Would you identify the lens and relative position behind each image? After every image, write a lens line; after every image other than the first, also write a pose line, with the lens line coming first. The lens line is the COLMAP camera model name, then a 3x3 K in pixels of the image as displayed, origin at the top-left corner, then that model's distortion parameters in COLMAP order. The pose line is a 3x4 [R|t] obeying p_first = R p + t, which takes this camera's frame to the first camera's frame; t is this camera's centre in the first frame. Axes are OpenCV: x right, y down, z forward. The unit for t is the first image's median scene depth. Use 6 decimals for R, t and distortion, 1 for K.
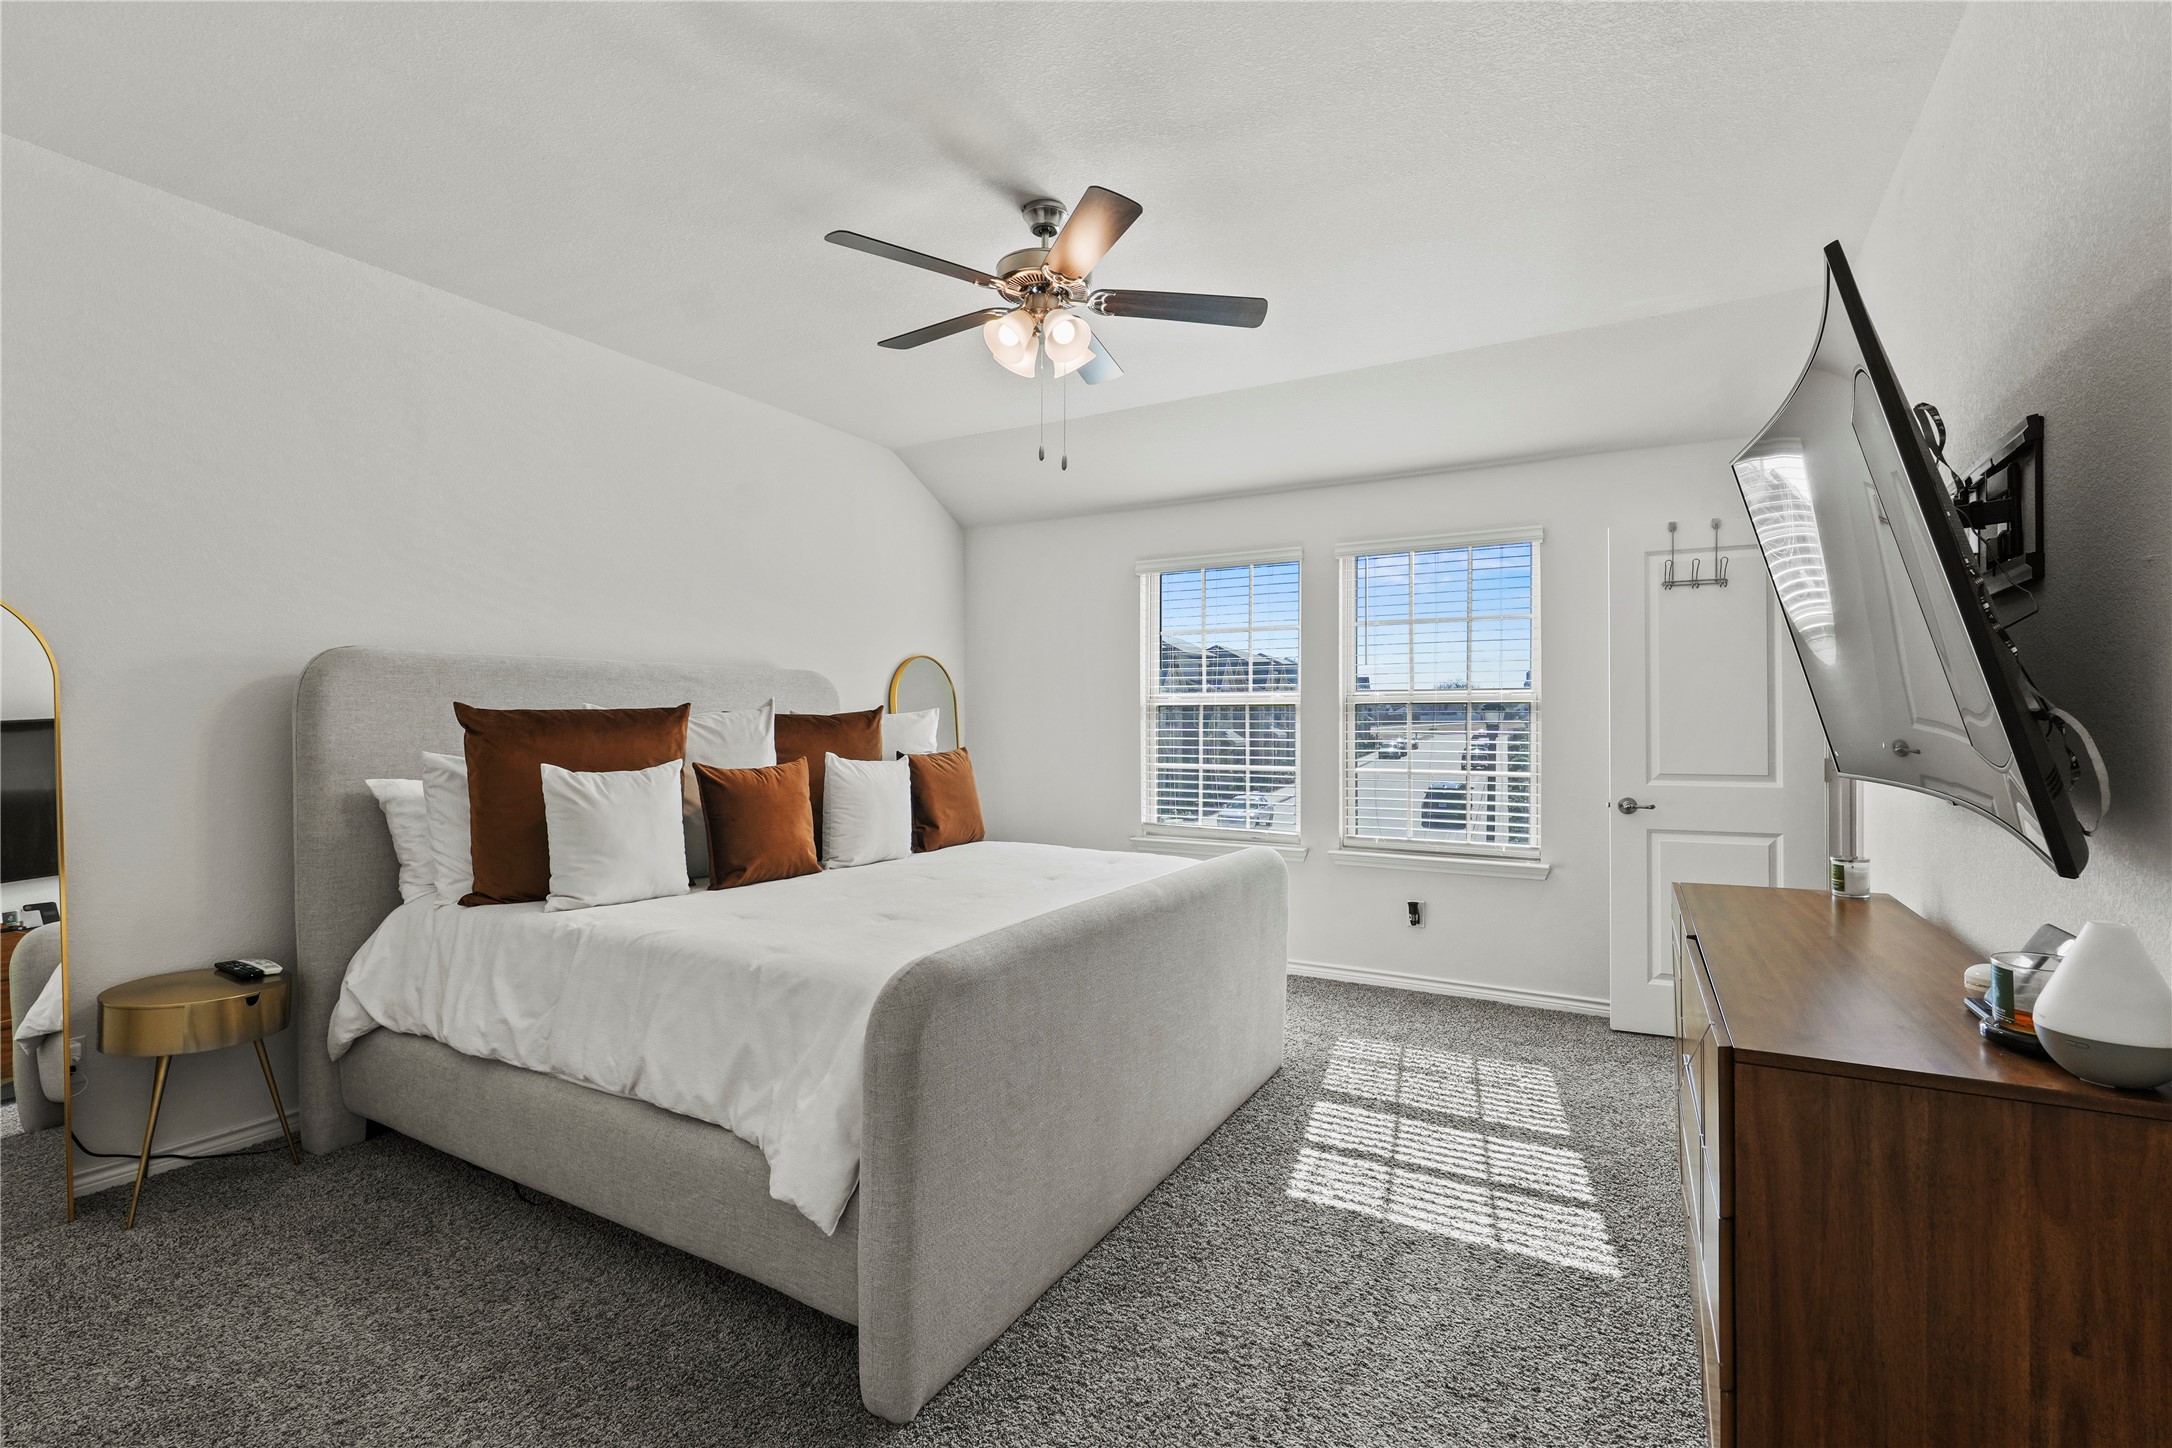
lens RADIAL K [[995.9, 0, 1088.9], [0, 995.9, 721.0], [0, 0, 1]] dist [-0.002109, 0.000891]
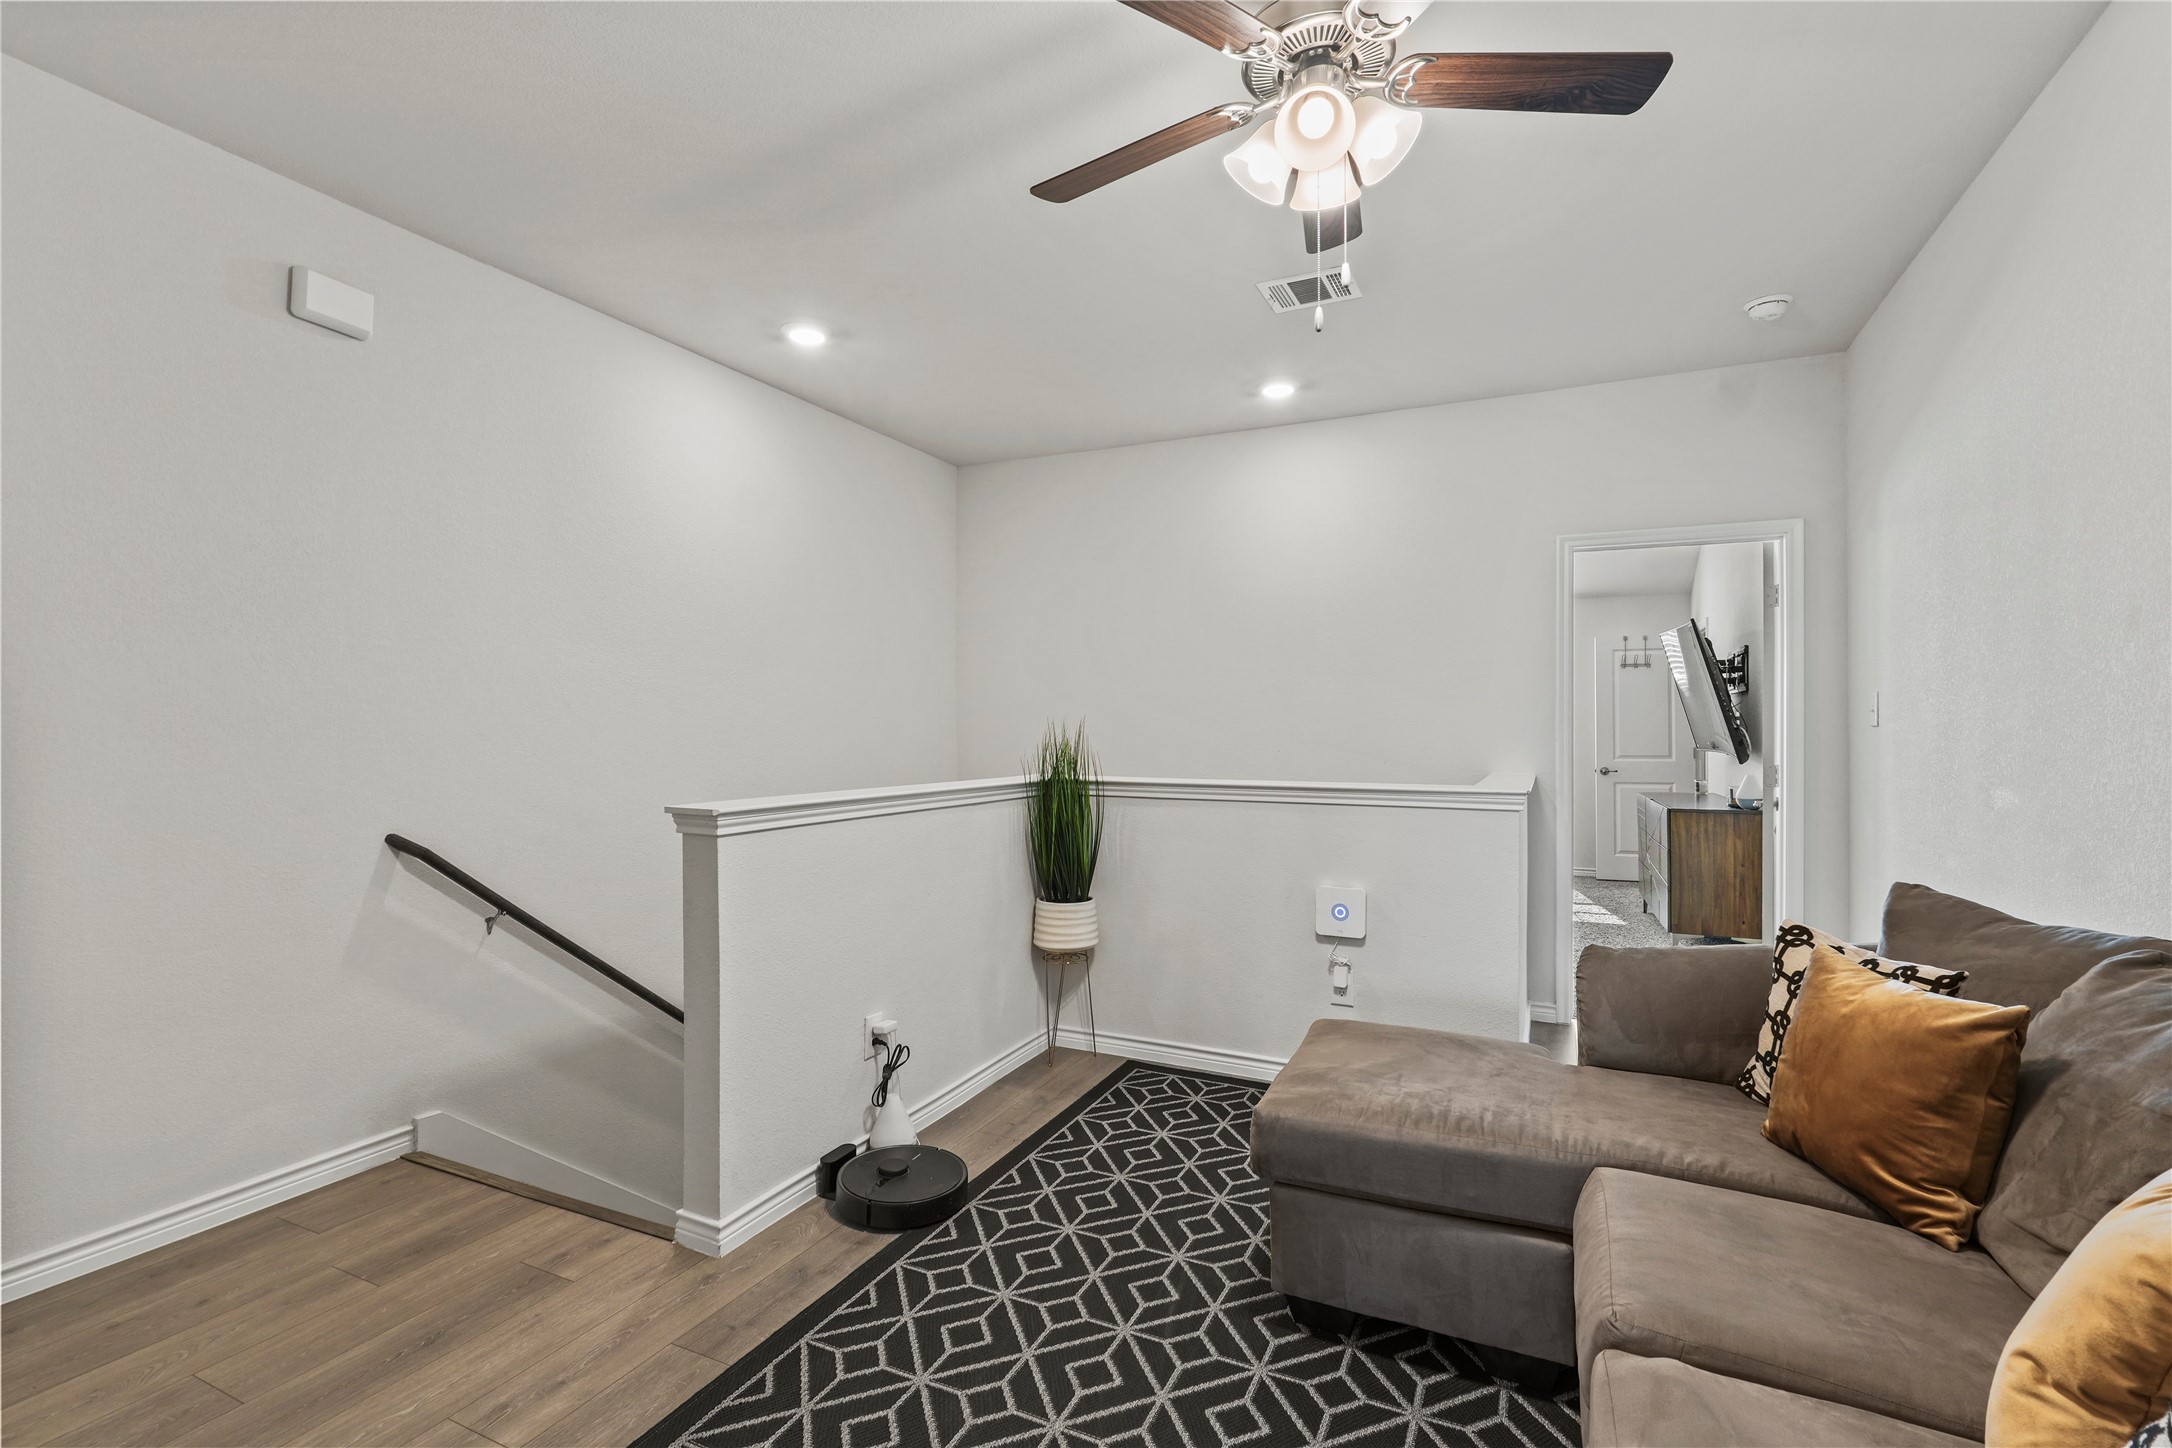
lens RADIAL K [[995.9, 0, 1080.9], [0, 995.9, 725.3], [0, 0, 1]] dist [-0.002109, 0.000891]
pose [[0.996864, -0.001644, 0.079113, -1.353514], [0.002083, 0.999983, -0.005474, -0.002138], [-0.079103, 0.005622, 0.996851, -1.871877]]
